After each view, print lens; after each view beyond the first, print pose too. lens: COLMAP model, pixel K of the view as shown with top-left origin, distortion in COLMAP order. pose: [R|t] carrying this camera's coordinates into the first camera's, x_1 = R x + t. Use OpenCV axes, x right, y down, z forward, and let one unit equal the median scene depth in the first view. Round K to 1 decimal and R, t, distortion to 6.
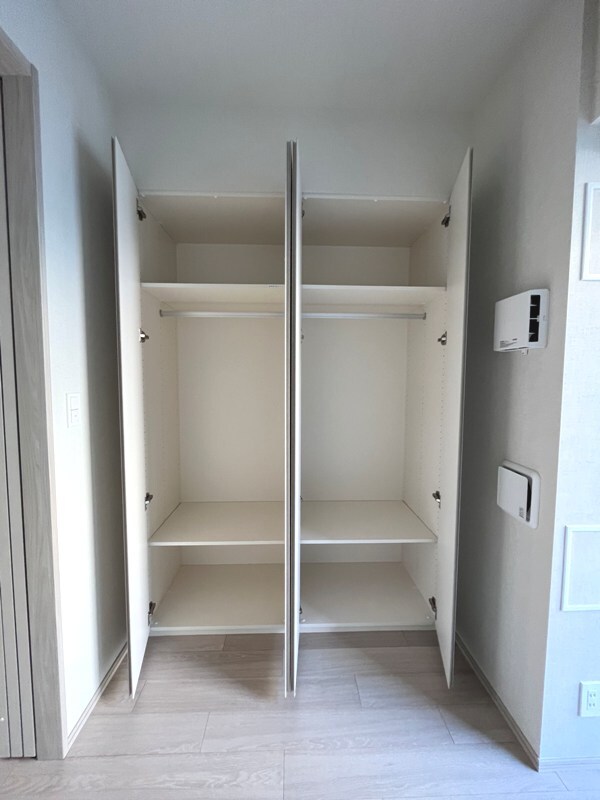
lens RADIAL K [[320.6, 0, 300.0], [0, 320.6, 400.0], [0, 0, 1]] dist [-0.007114, -0.000145]
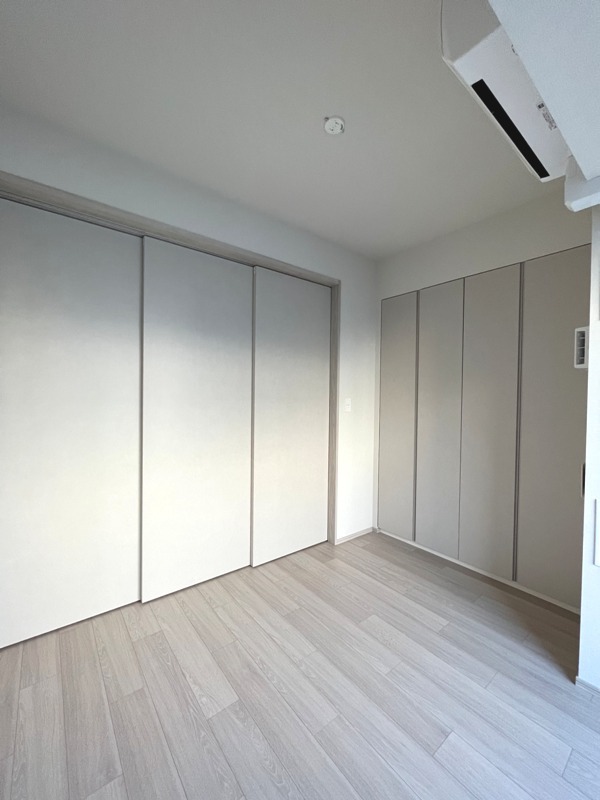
lens RADIAL K [[320.6, 0, 300.0], [0, 320.6, 400.0], [0, 0, 1]] dist [-0.007114, -0.000145]
pose [[0.592038, 0.015283, -0.805765, 1.112904], [-0.058909, 0.997966, -0.024356, 0.076007], [0.803754, 0.061887, 0.591734, -0.790150]]
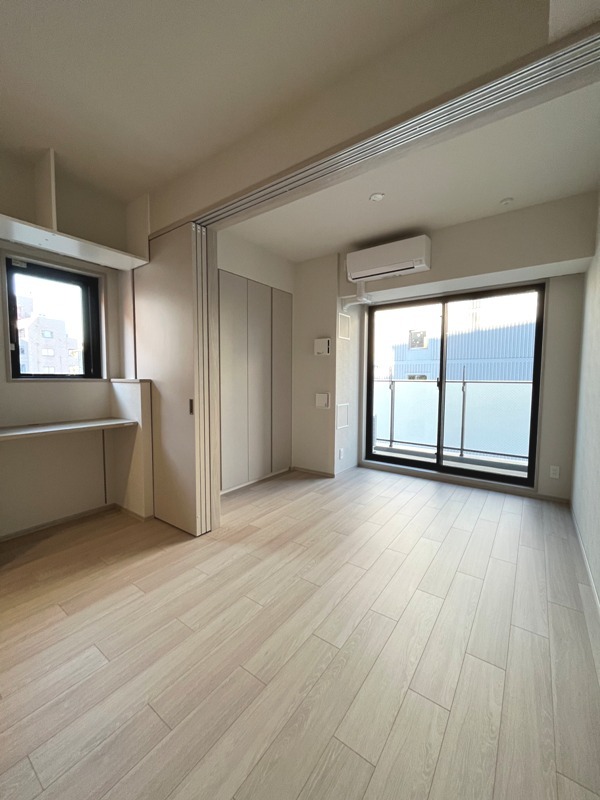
lens RADIAL K [[320.6, 0, 300.0], [0, 320.6, 400.0], [0, 0, 1]] dist [-0.007114, -0.000145]
pose [[0.620412, -0.057461, 0.782168, -2.173452], [0.046146, 0.998259, 0.036733, 0.176069], [-0.782917, 0.013304, 0.621984, -0.893475]]
